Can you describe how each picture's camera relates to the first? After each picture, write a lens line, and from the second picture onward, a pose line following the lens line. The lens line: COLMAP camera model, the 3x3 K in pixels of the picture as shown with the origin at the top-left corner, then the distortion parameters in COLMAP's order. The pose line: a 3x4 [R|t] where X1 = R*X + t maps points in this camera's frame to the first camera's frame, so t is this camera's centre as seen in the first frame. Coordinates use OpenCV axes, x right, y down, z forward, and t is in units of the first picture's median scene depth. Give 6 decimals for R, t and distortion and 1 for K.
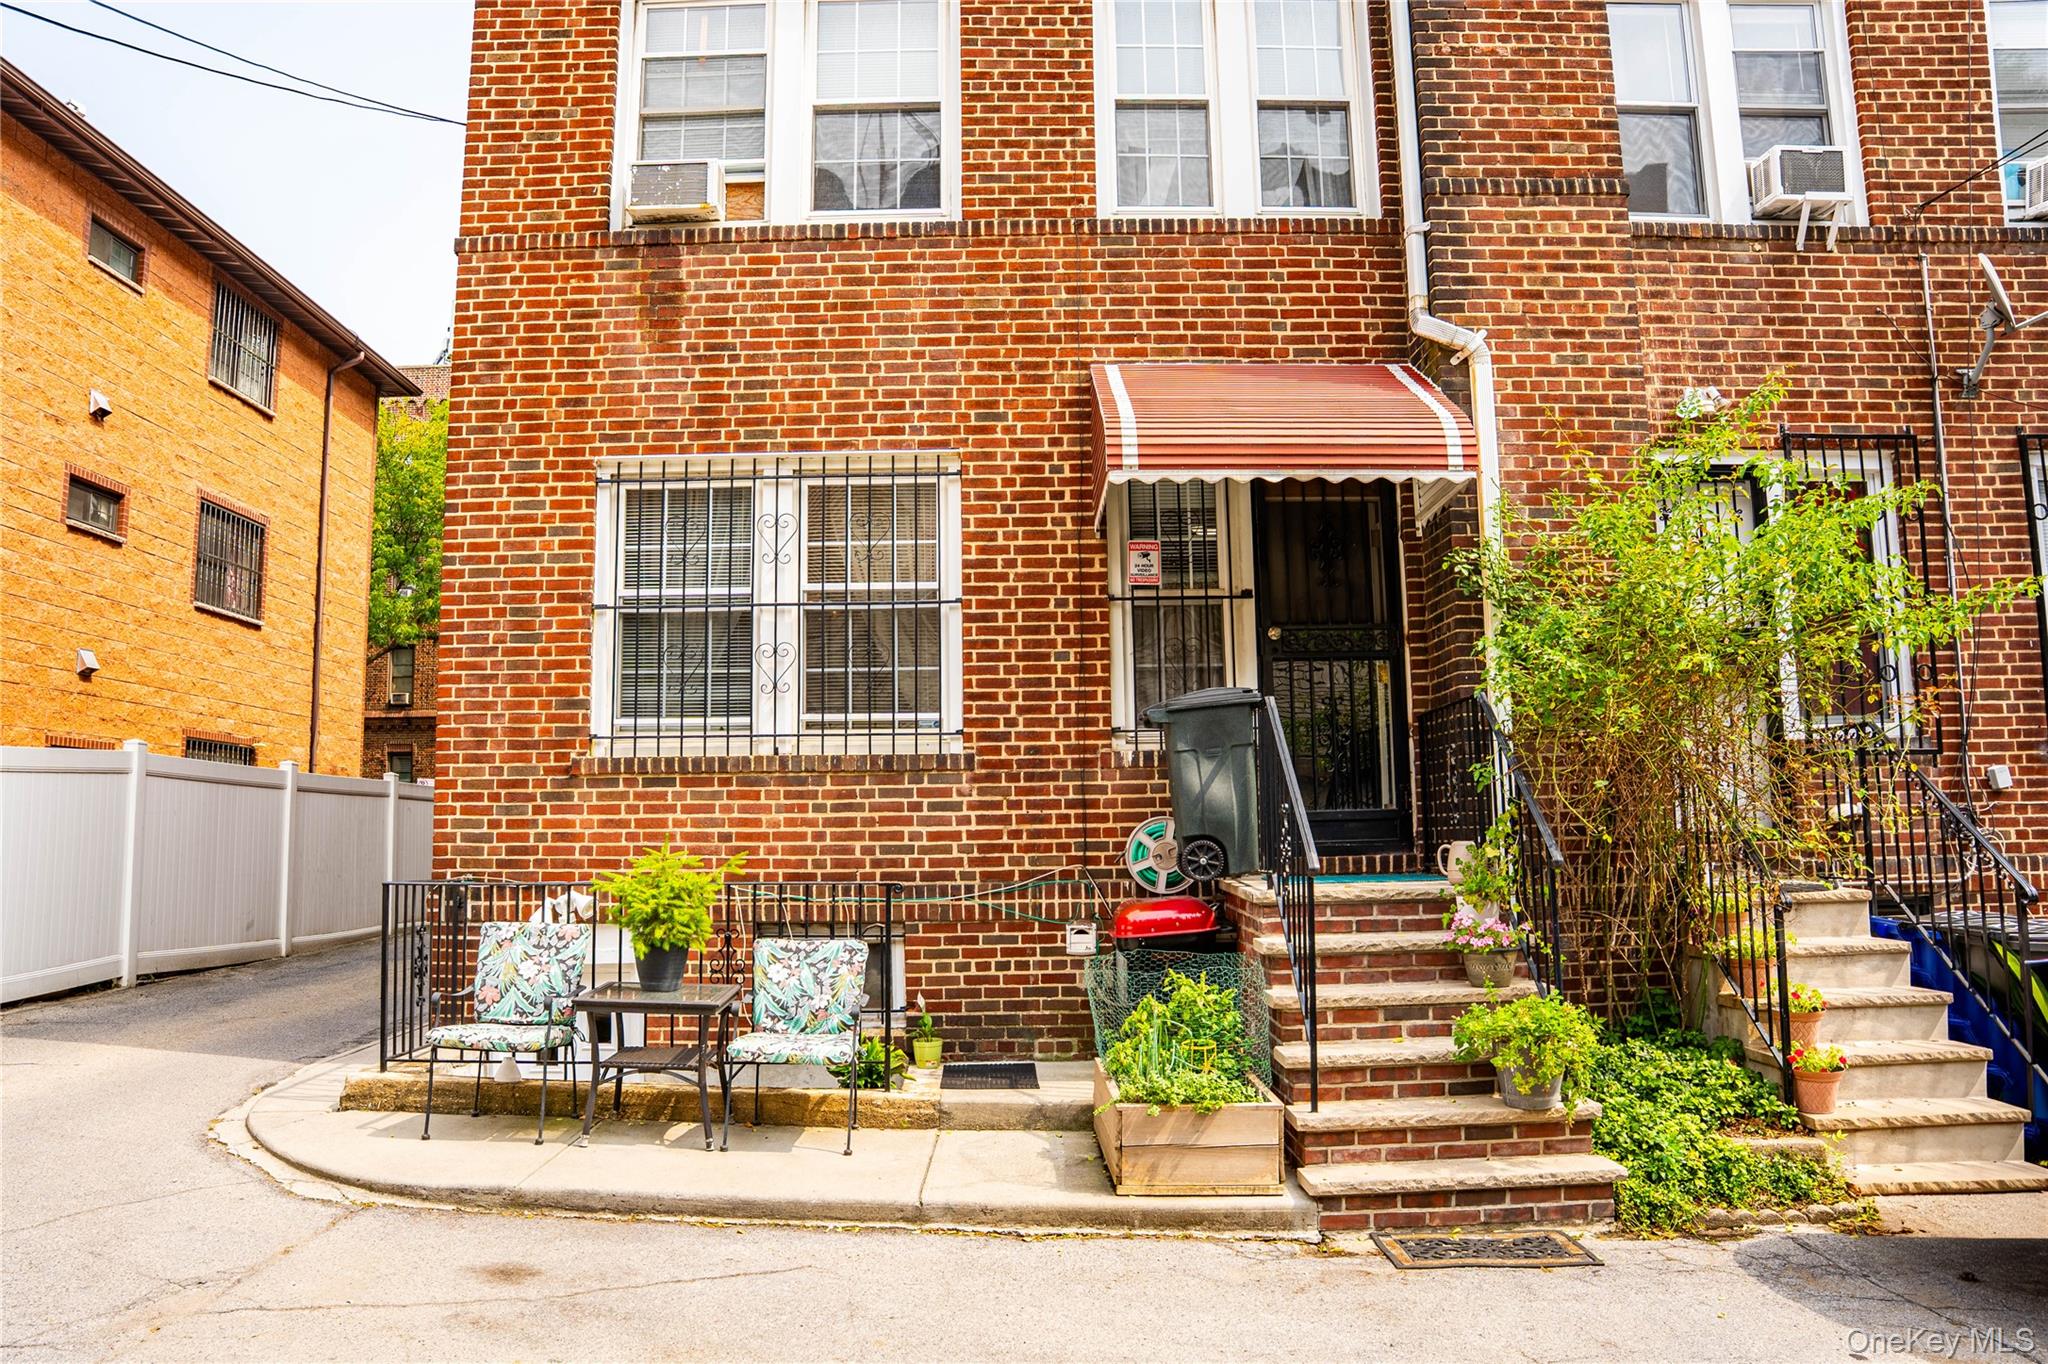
lens RADIAL K [[1451.8, 0, 1017.2], [0, 1451.8, 711.5], [0, 0, 1]] dist [-0.173562, 0.138068]
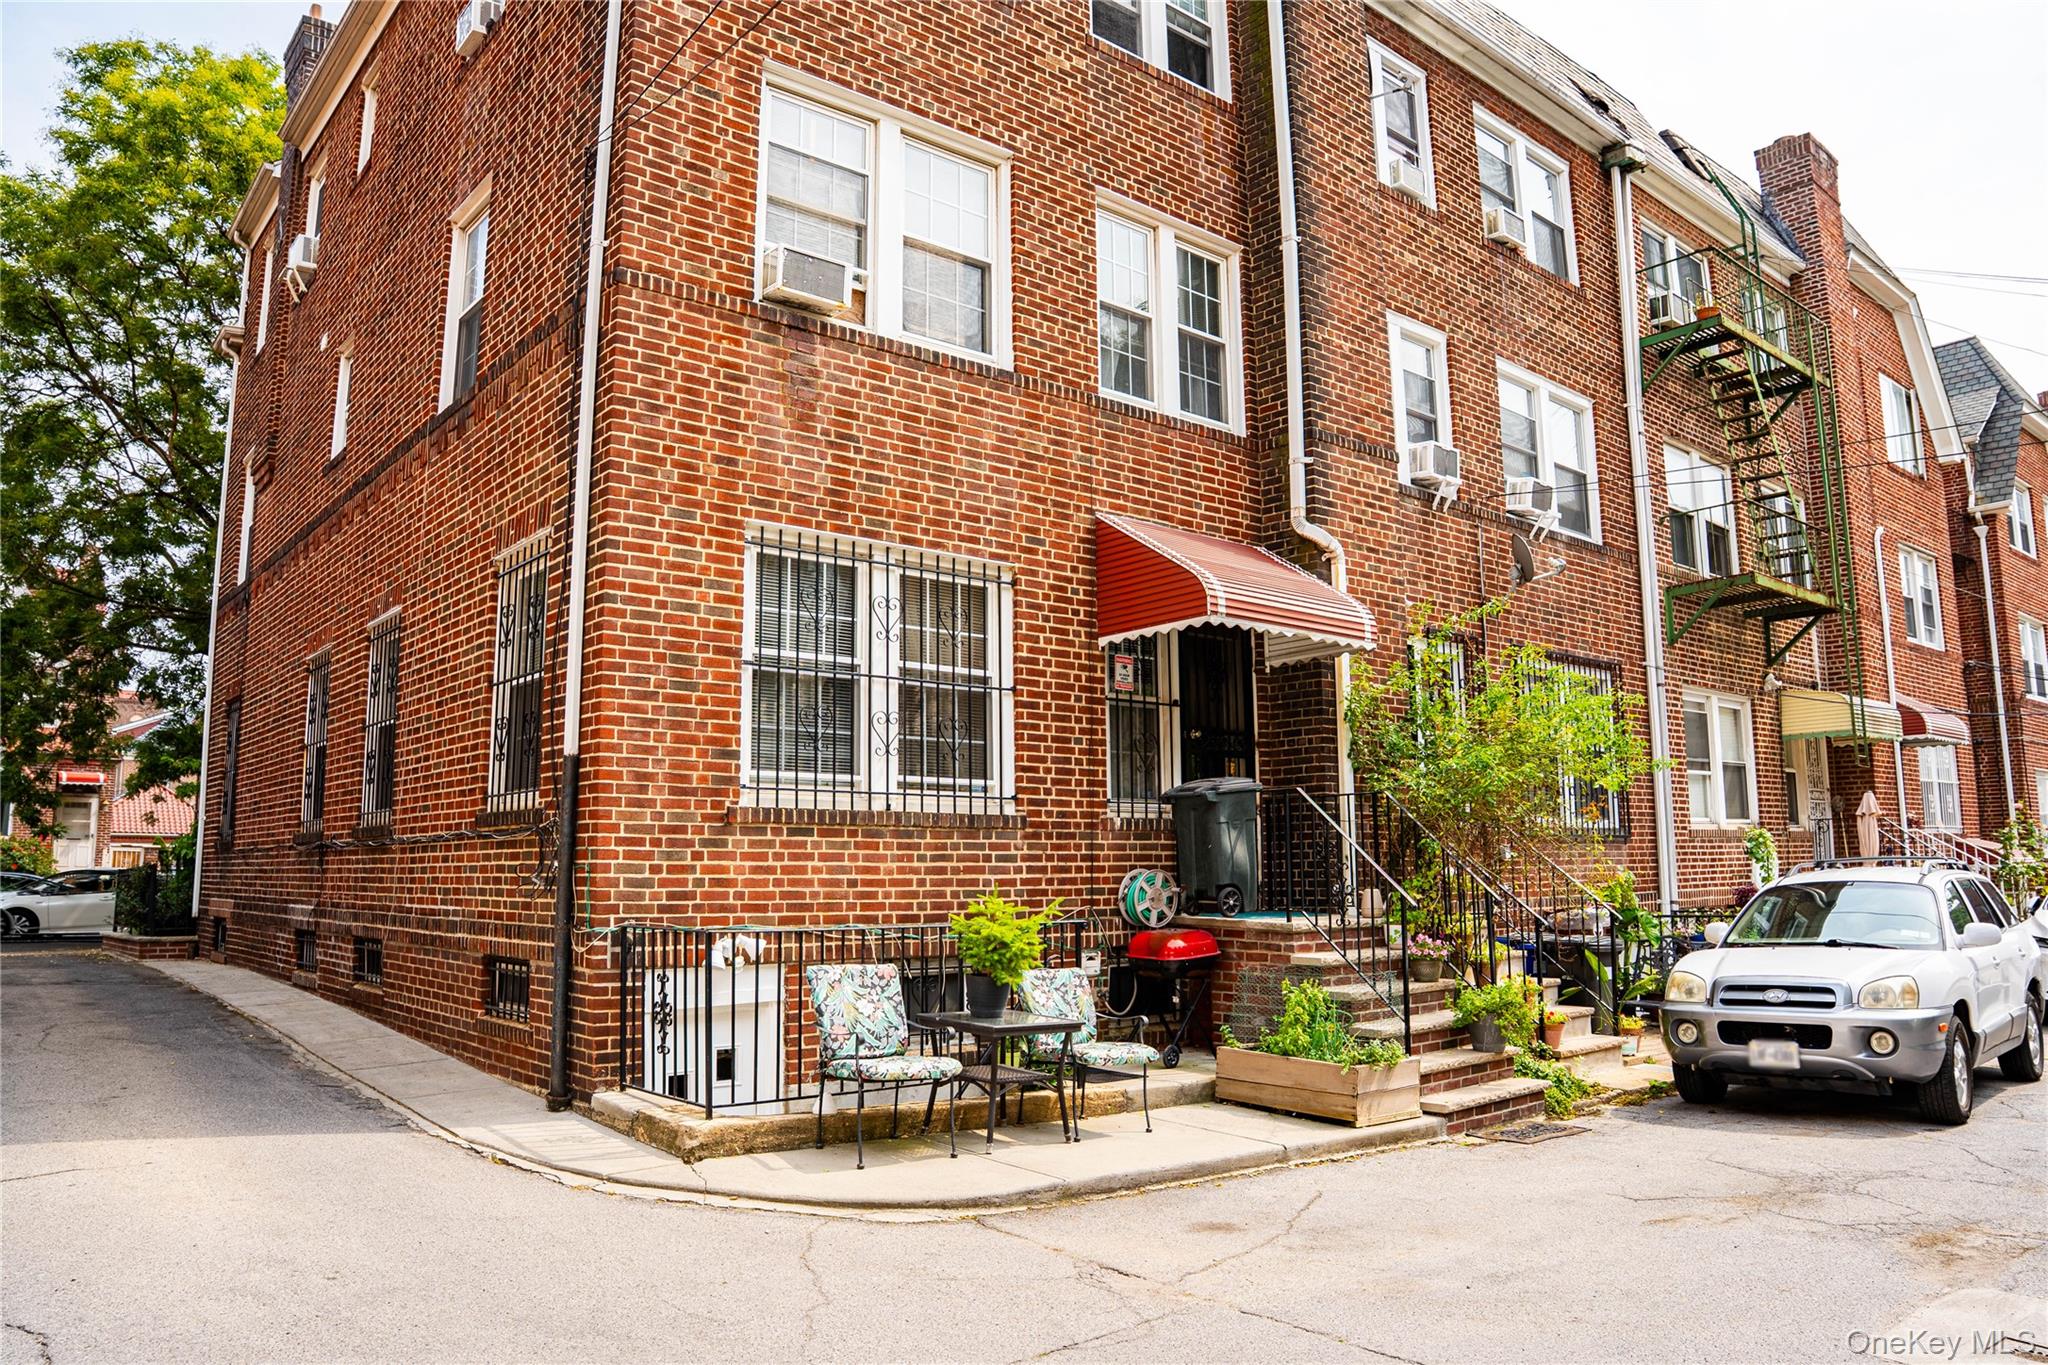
lens RADIAL K [[1451.8, 0, 1017.2], [0, 1451.8, 712.0], [0, 0, 1]] dist [-0.173562, 0.138068]
pose [[0.765733, 0.080364, 0.638118, -0.821359], [-0.066180, 0.996742, -0.046113, -0.001381], [-0.639745, -0.006920, 0.768556, 0.061429]]
